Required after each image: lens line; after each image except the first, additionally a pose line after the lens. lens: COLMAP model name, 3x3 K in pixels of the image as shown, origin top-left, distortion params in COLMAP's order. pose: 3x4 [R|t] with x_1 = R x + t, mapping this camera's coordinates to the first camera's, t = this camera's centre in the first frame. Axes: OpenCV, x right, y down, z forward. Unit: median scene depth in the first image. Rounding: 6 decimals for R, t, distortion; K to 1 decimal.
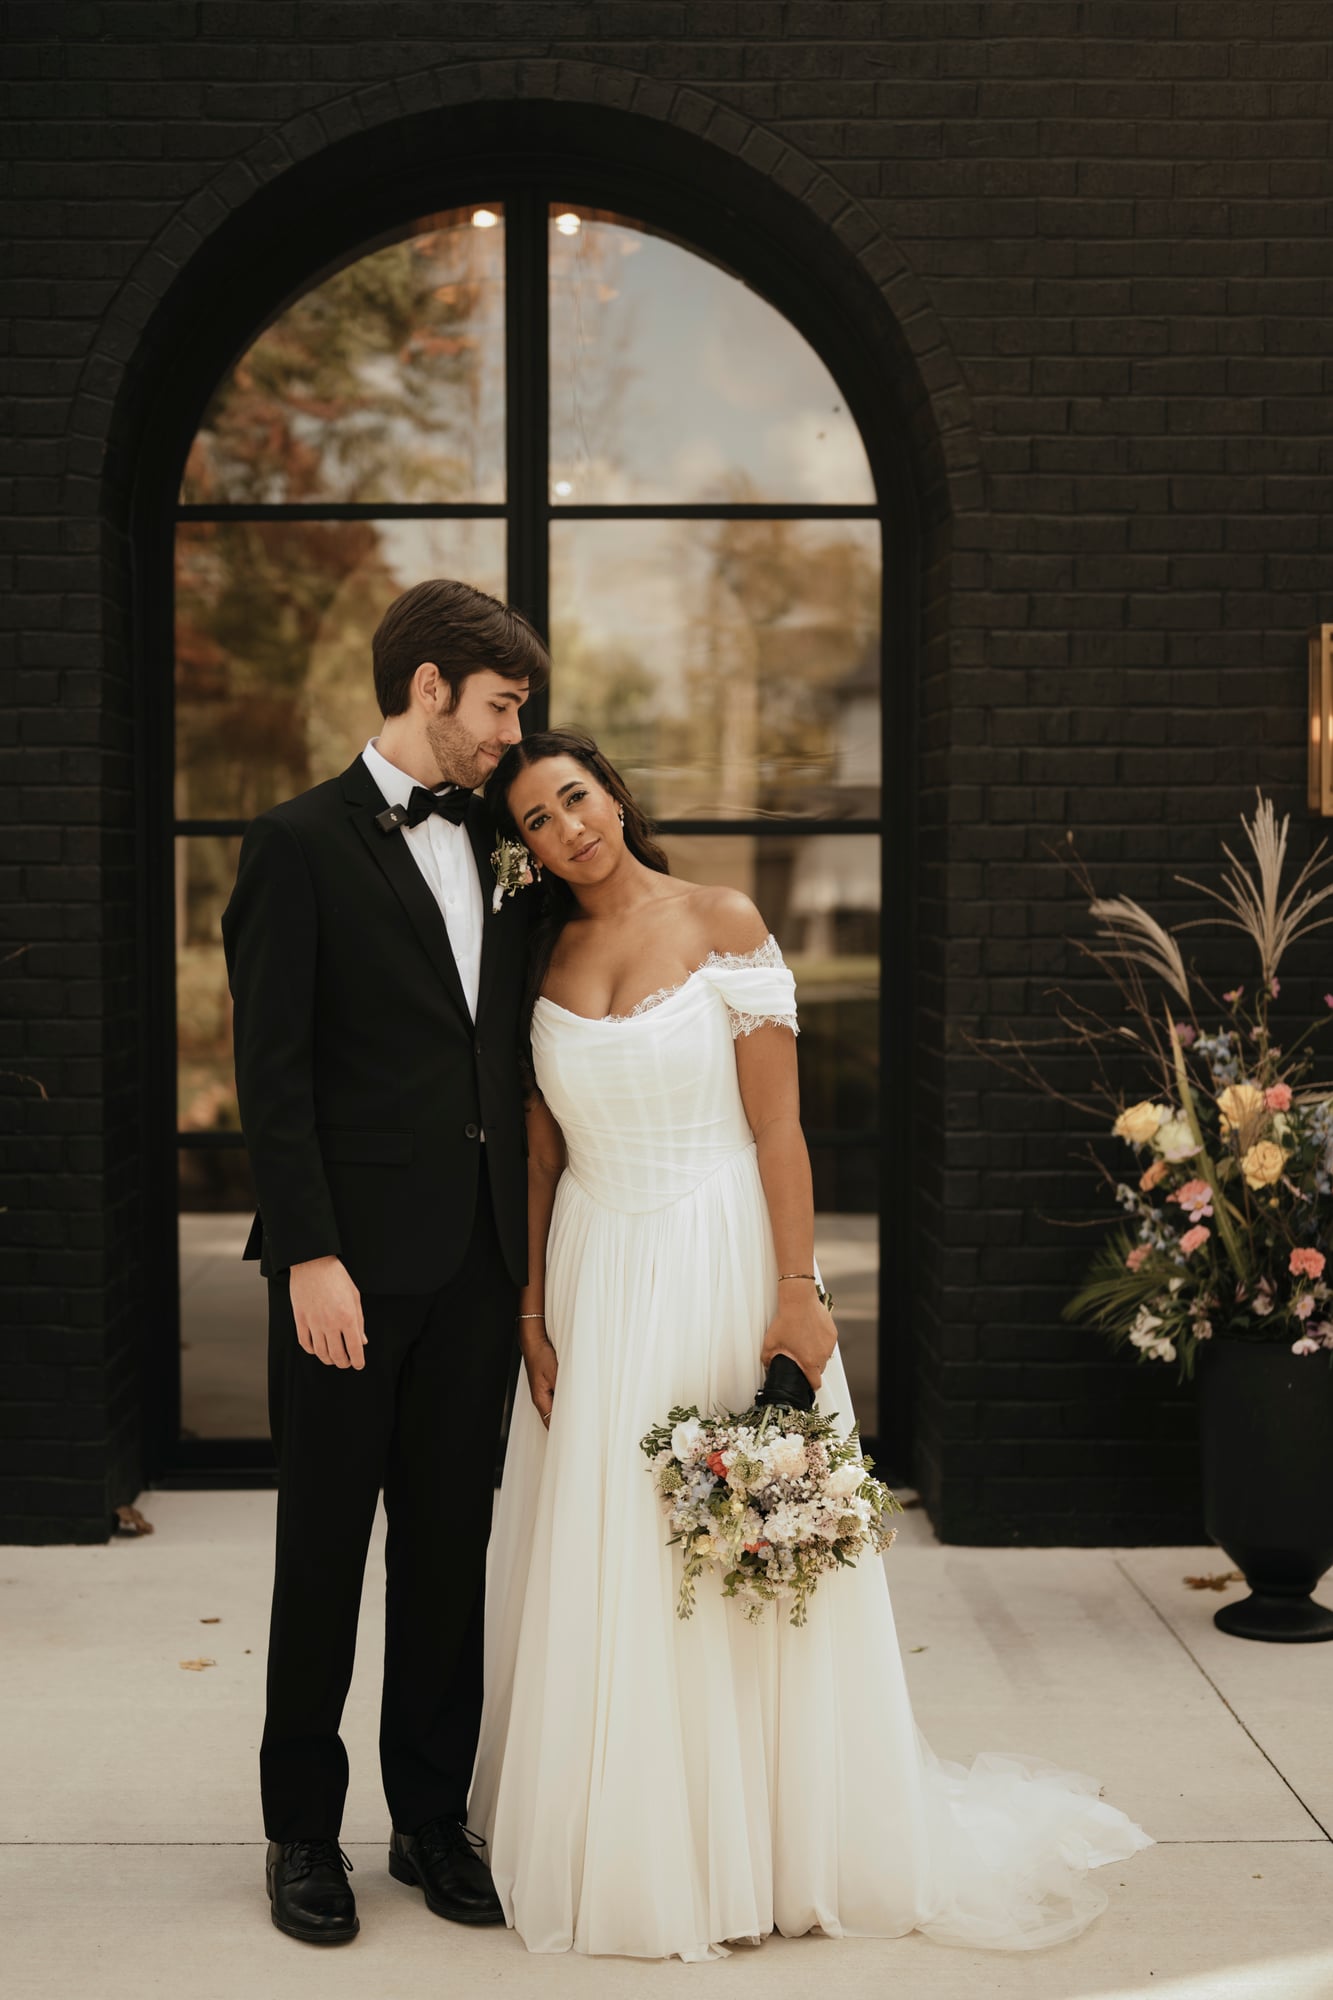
lens RADIAL K [[3150.6, 0, 666.5], [0, 3150.6, 1000.0], [0, 0, 1]] dist [-0.007757, 0.008338]
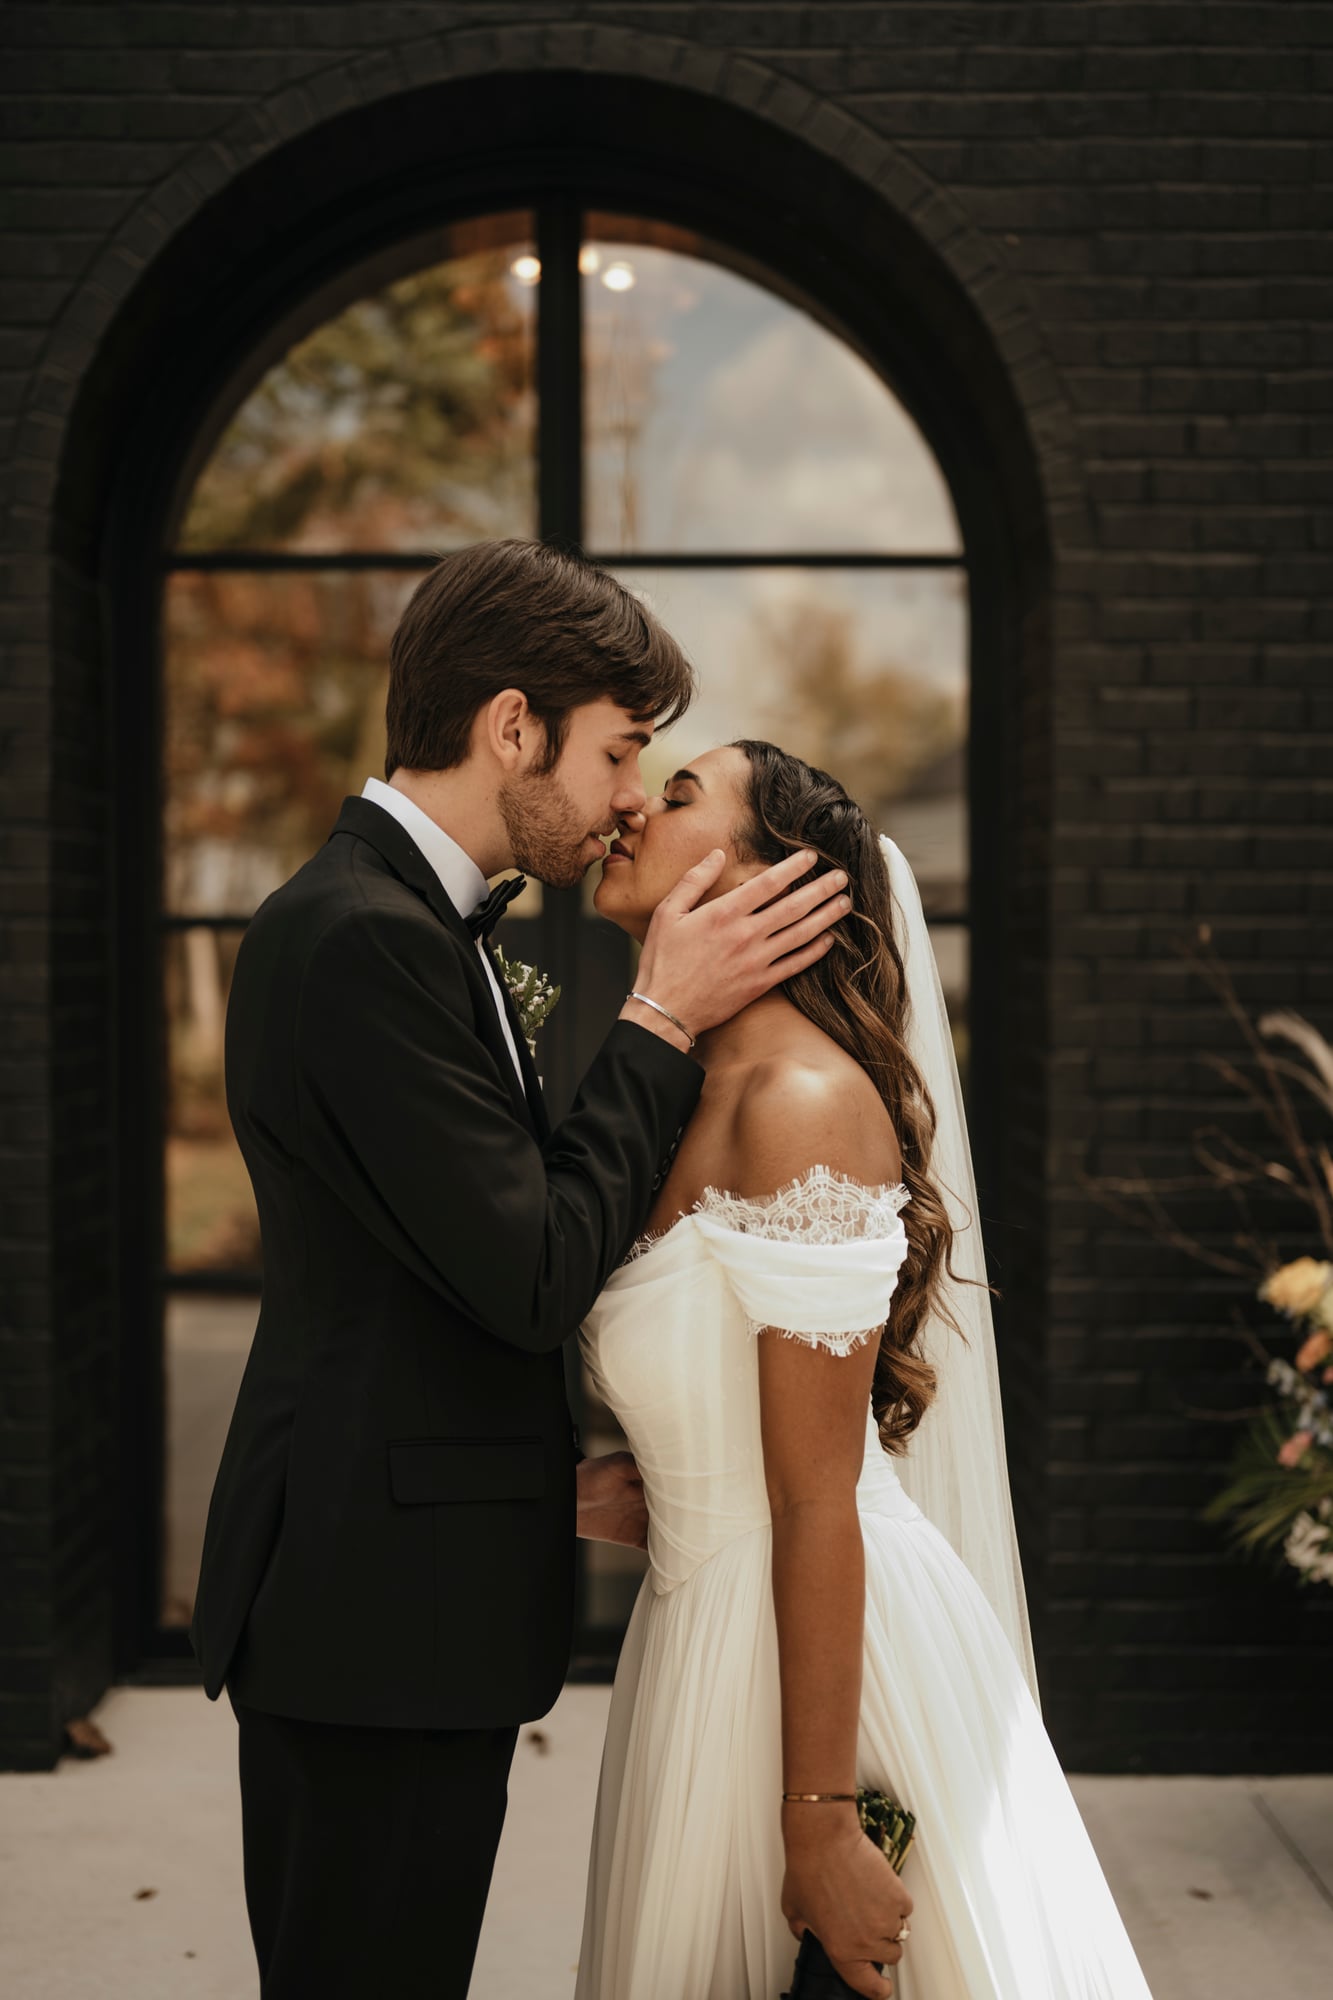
lens RADIAL K [[3150.6, 0, 666.5], [0, 3150.6, 1000.0], [0, 0, 1]] dist [-0.007757, 0.008338]
pose [[0.999737, -0.001351, -0.022878, 0.005761], [0.000634, 0.999509, -0.031330, -0.007400], [0.022909, 0.031307, 0.999247, 0.155627]]
